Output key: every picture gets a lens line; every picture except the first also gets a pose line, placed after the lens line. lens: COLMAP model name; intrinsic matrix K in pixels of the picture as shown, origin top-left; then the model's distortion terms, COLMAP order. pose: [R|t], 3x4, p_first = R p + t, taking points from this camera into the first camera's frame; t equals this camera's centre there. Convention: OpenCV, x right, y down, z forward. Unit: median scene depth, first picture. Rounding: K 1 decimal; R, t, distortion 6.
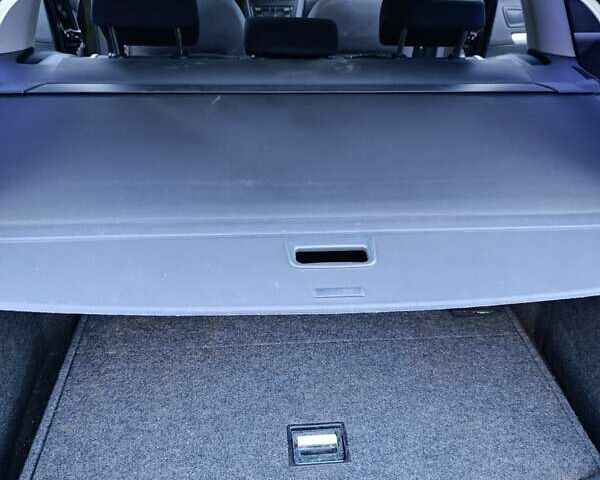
lens RADIAL K [[533.8, 0, 300.0], [0, 533.8, 240.0], [0, 0, 1]] dist [-0.000067, -0.004862]
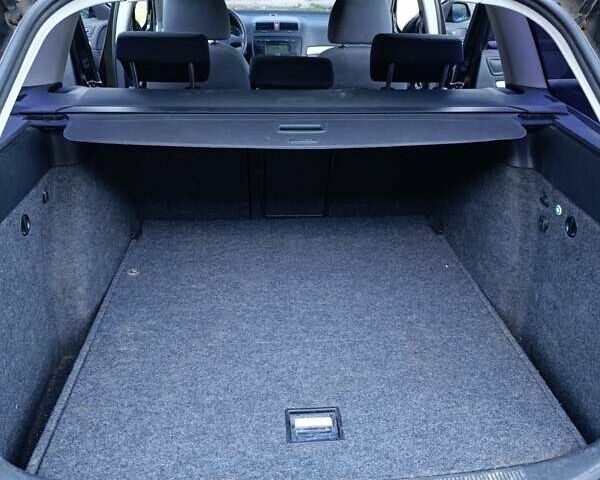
lens RADIAL K [[527.4, 0, 300.0], [0, 527.4, 240.0], [0, 0, 1]] dist [0.002828, 0.003528]
pose [[0.999926, -0.003519, -0.011656, 0.018071], [0.002160, 0.993402, -0.114665, 0.128045], [0.011982, 0.114632, 0.993336, -0.082427]]
